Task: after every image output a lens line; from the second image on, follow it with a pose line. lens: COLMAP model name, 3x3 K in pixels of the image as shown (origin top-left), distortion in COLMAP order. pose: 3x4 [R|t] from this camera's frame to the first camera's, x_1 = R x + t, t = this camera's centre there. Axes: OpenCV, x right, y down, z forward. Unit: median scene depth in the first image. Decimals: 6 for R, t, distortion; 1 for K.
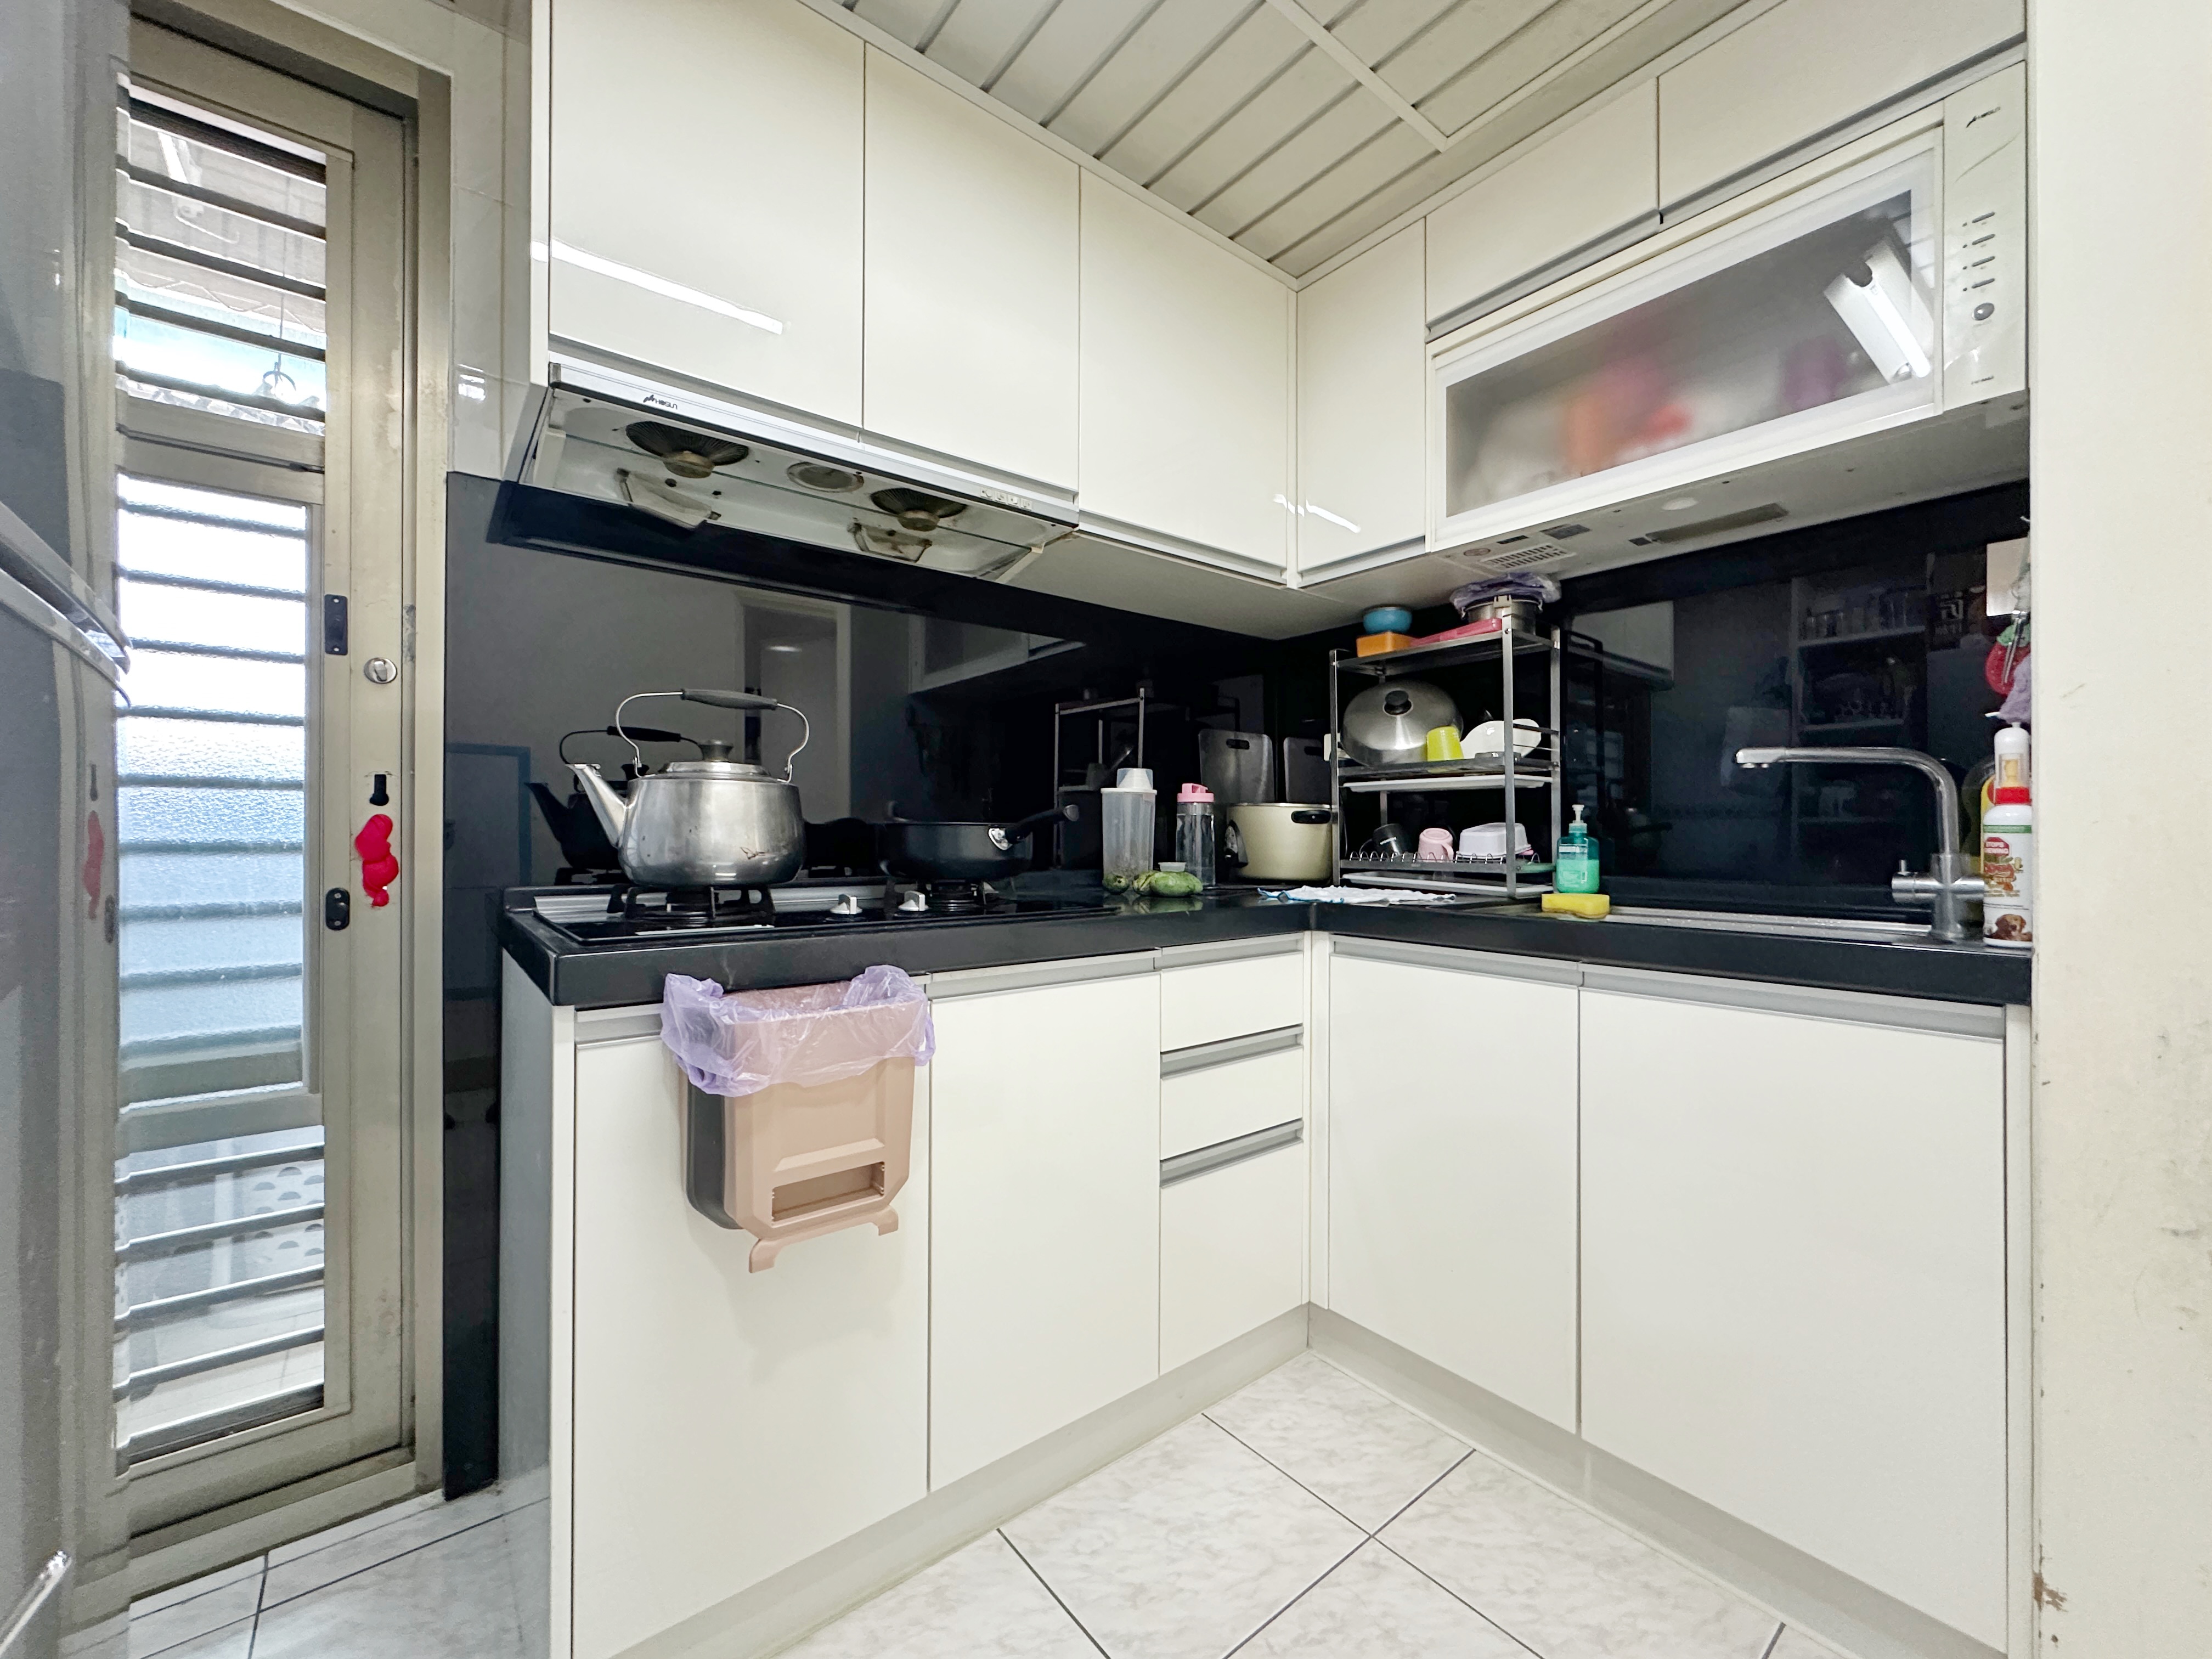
lens RADIAL K [[884.9, 0, 1106.0], [0, 884.9, 829.5], [0, 0, 1]] dist [-0.003273, -0.000102]
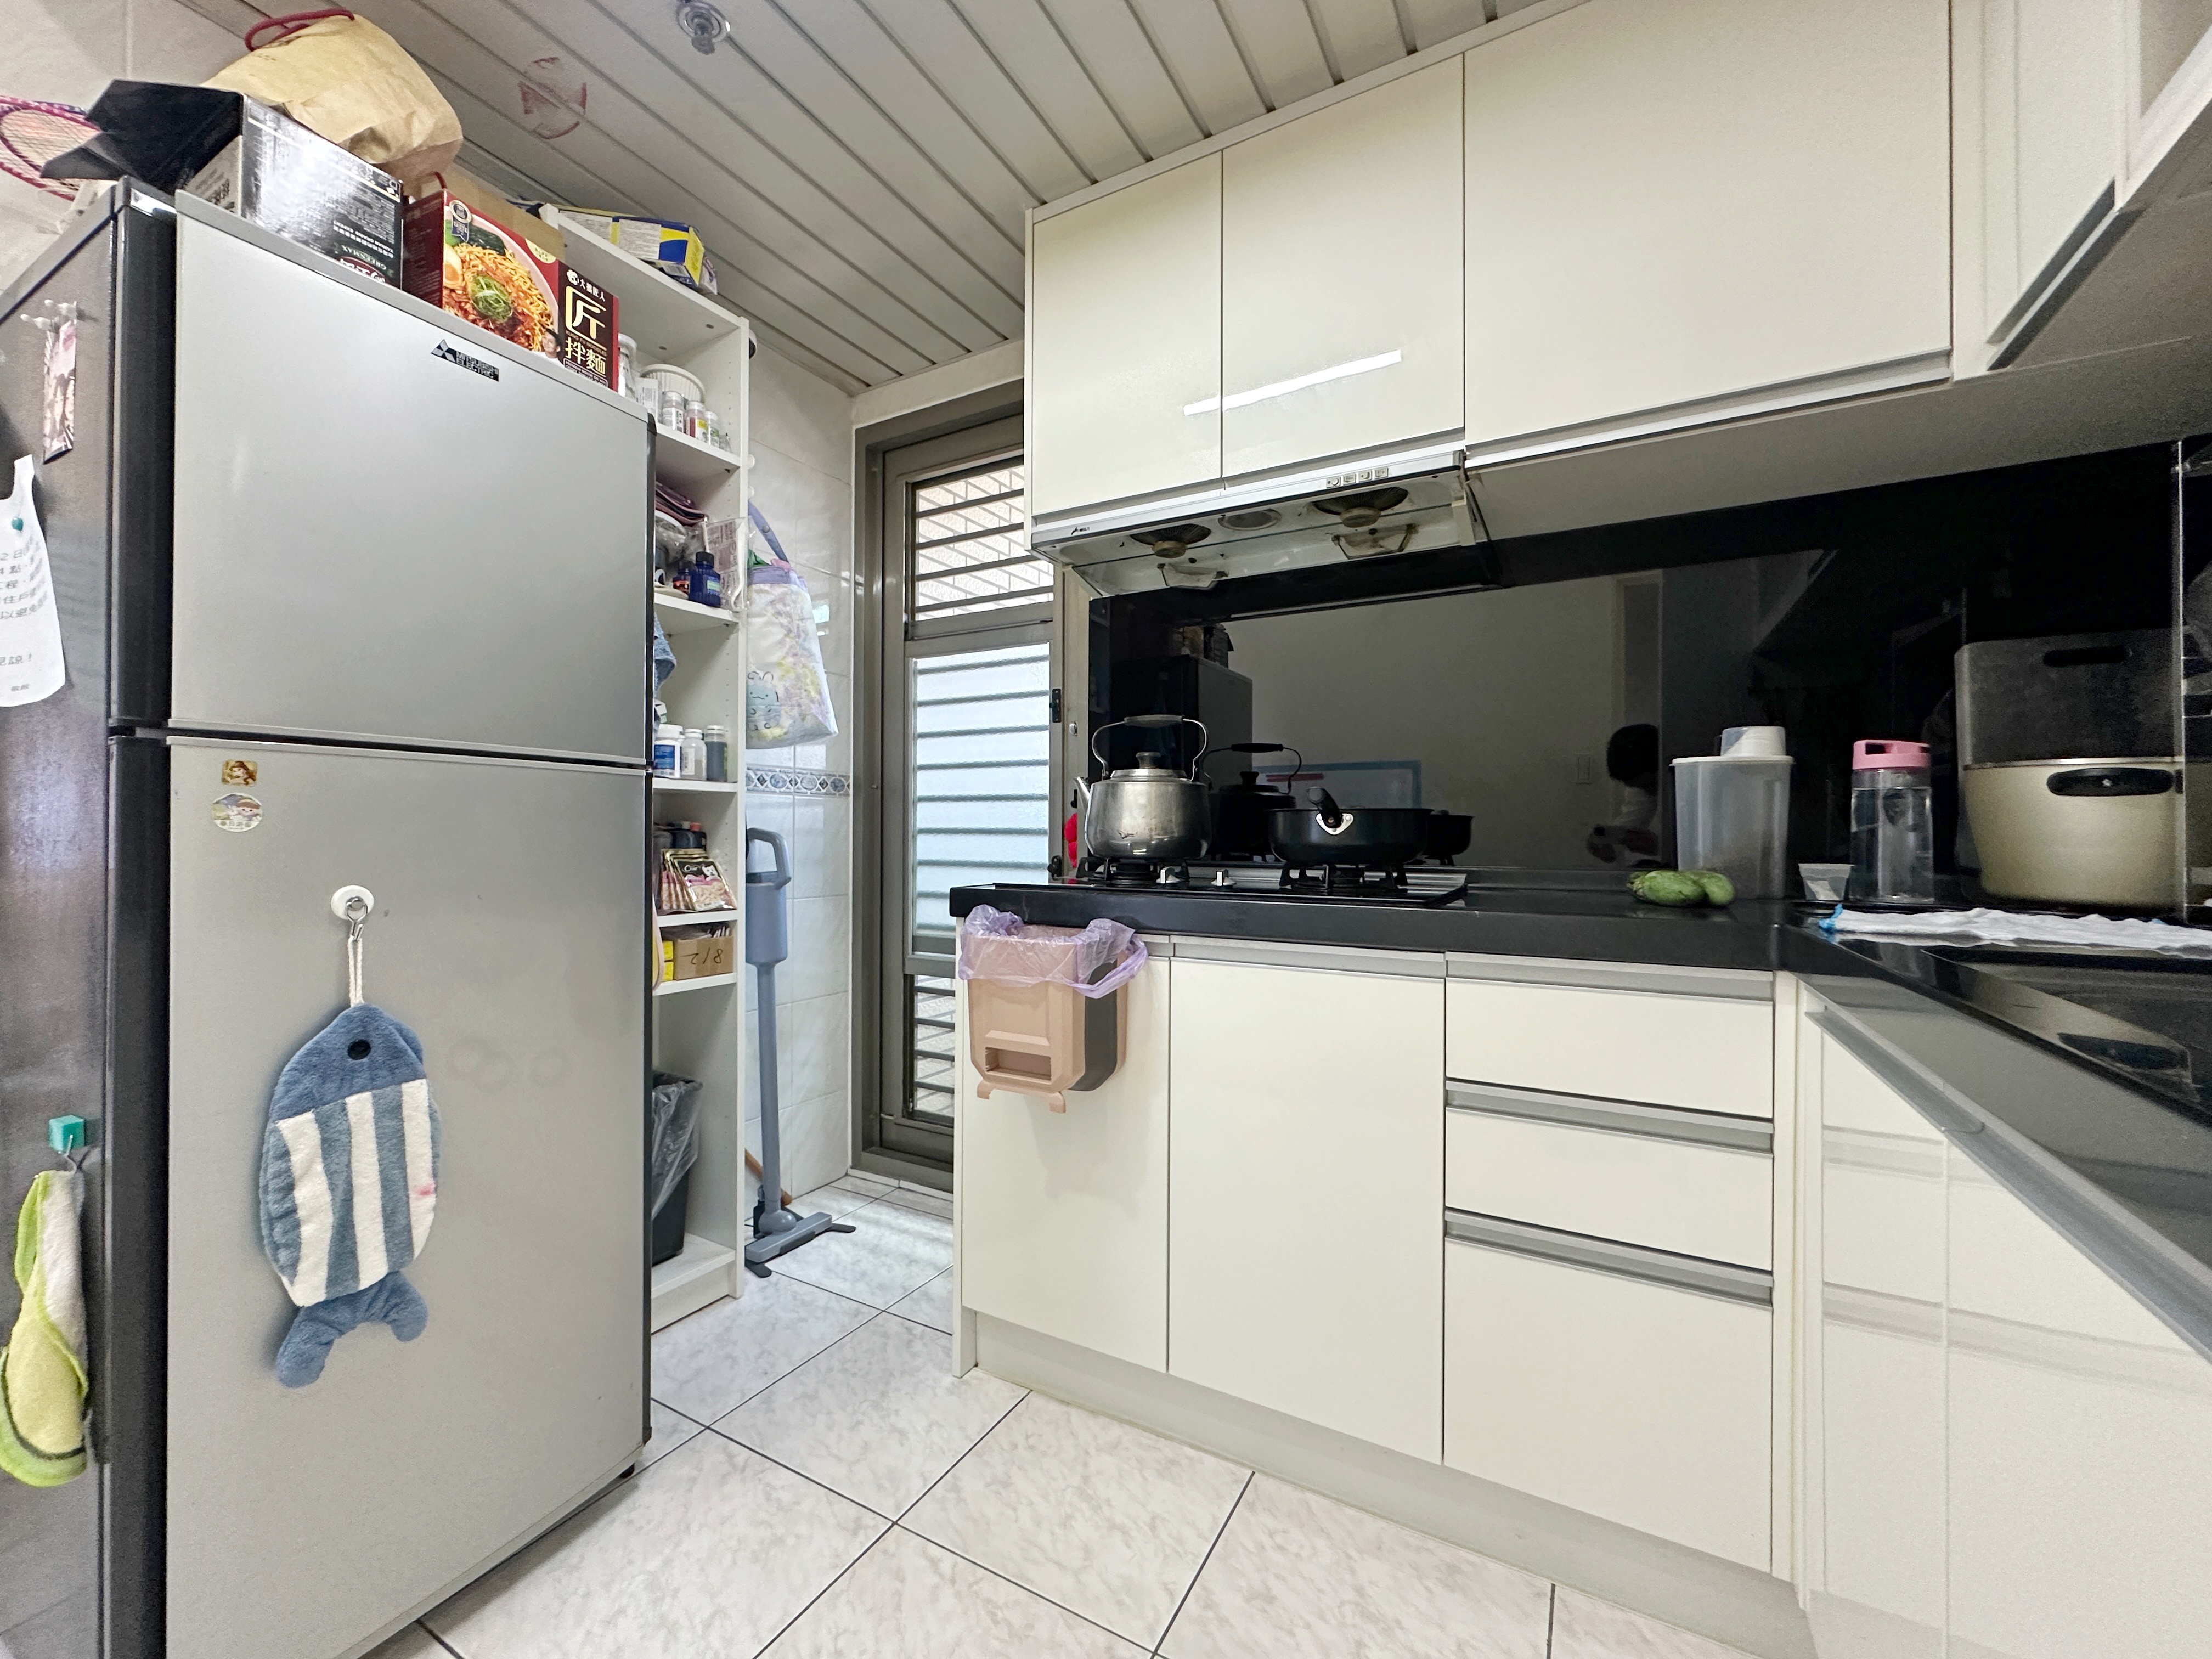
lens RADIAL K [[884.9, 0, 1106.0], [0, 884.9, 829.5], [0, 0, 1]] dist [-0.003273, -0.000102]
pose [[0.374425, -0.006697, -0.927233, 0.680118], [0.000409, 0.999975, -0.007057, 0.023104], [0.927257, 0.002263, 0.374418, 0.370381]]
